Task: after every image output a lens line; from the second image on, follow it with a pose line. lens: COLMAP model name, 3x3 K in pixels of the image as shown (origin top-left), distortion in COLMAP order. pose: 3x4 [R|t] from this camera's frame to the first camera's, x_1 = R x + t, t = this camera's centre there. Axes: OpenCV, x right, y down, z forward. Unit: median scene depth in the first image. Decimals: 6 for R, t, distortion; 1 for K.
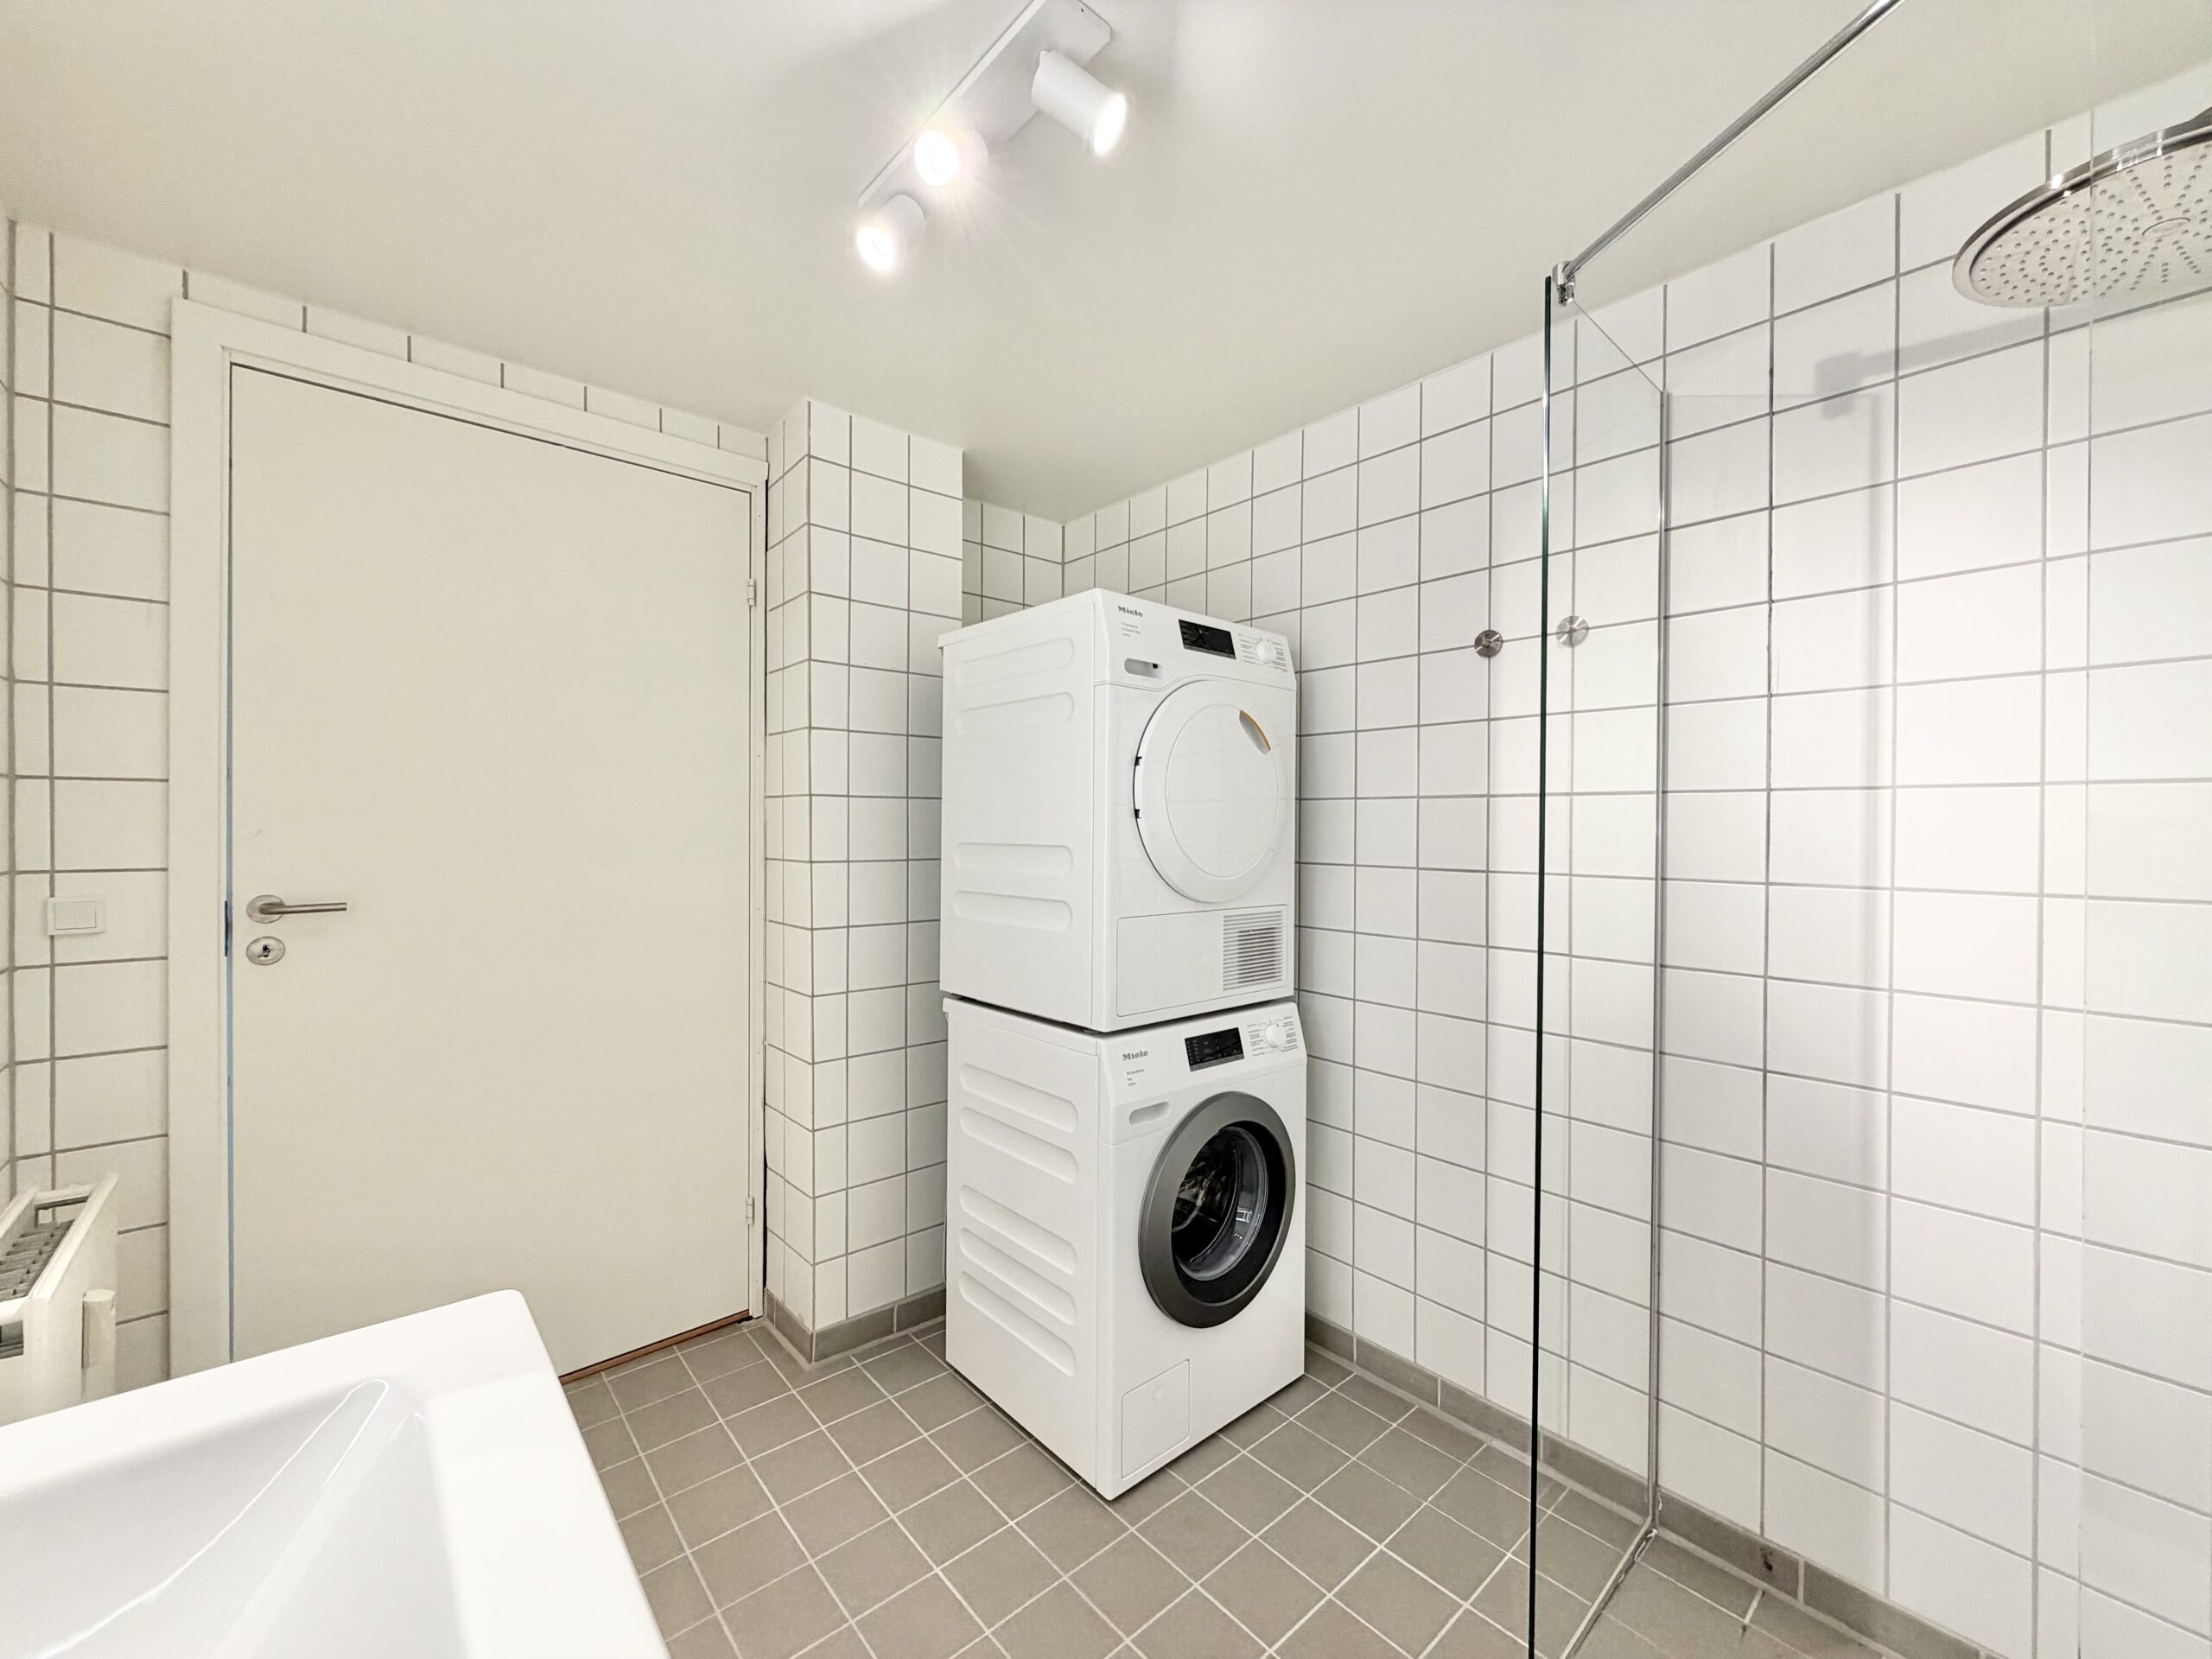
lens RADIAL K [[884.3, 0, 1110.3], [0, 884.3, 832.2], [0, 0, 1]] dist [0.002005, -0.000650]
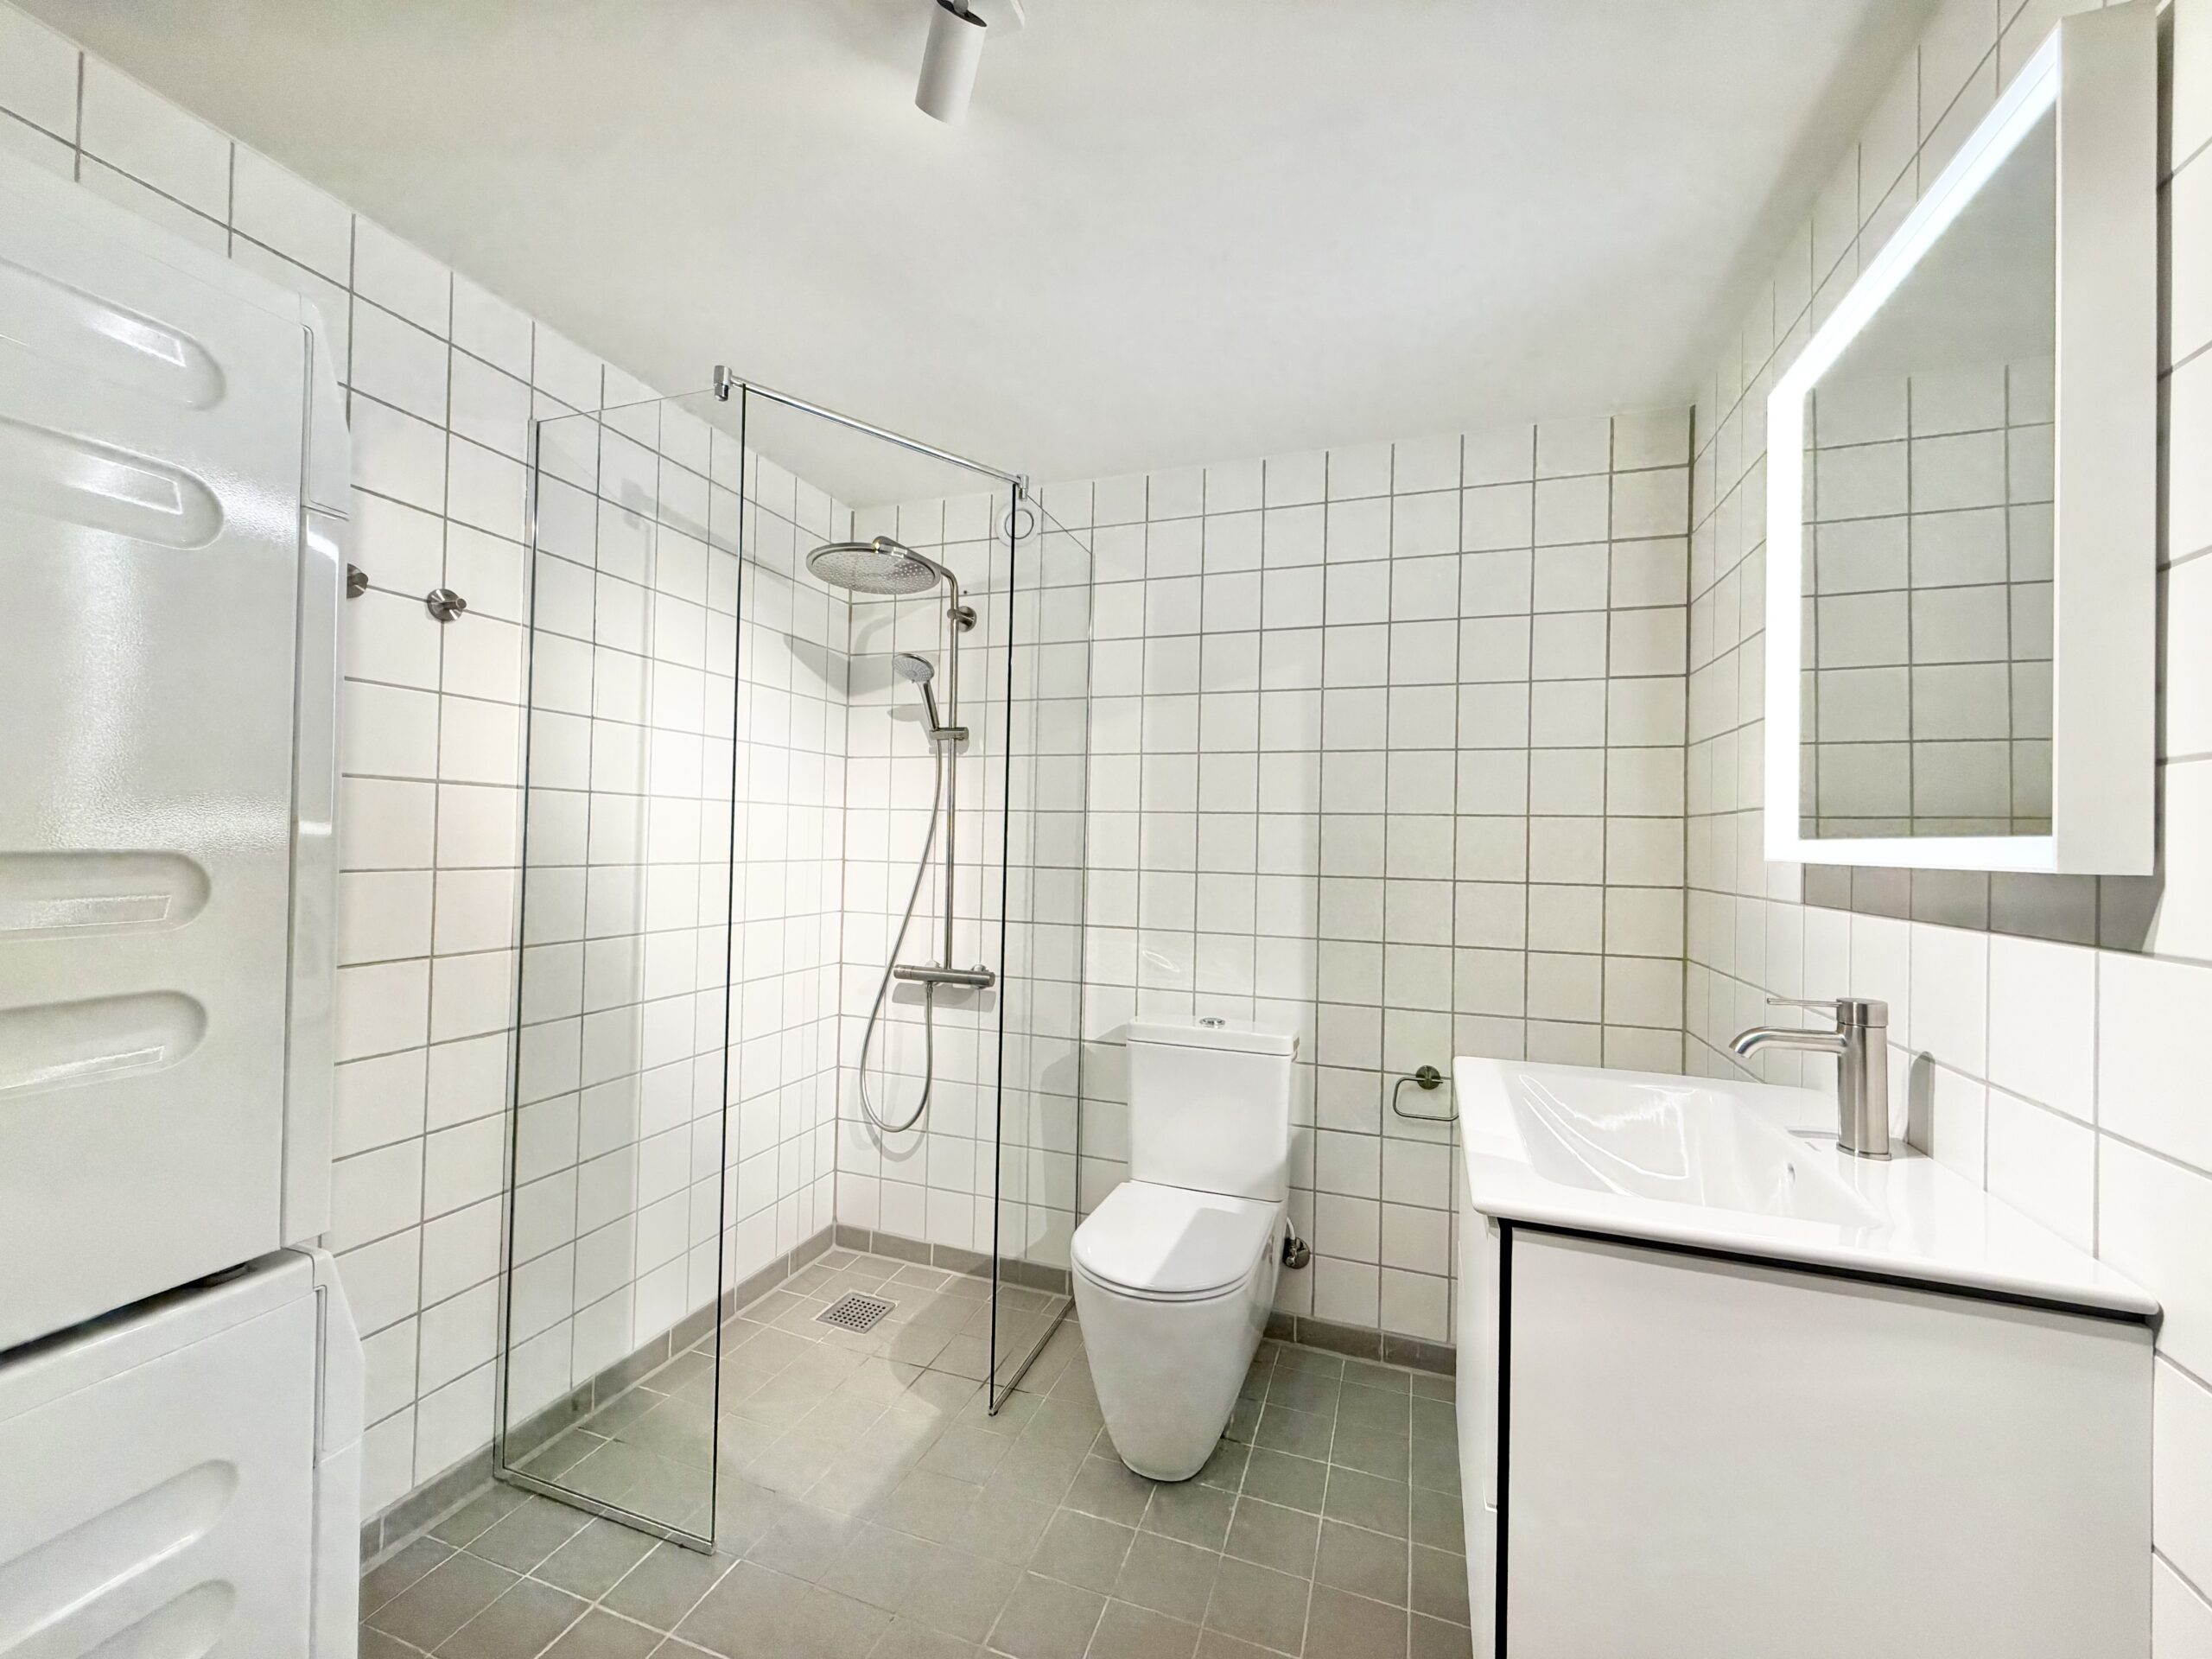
lens RADIAL K [[884.3, 0, 1109.8], [0, 884.3, 825.2], [0, 0, 1]] dist [0.002005, -0.000650]
pose [[-0.480994, -0.006481, 0.876700, -0.745167], [-0.021819, 0.999751, -0.004580, -0.012128], [-0.876453, -0.021332, -0.481016, 0.988394]]
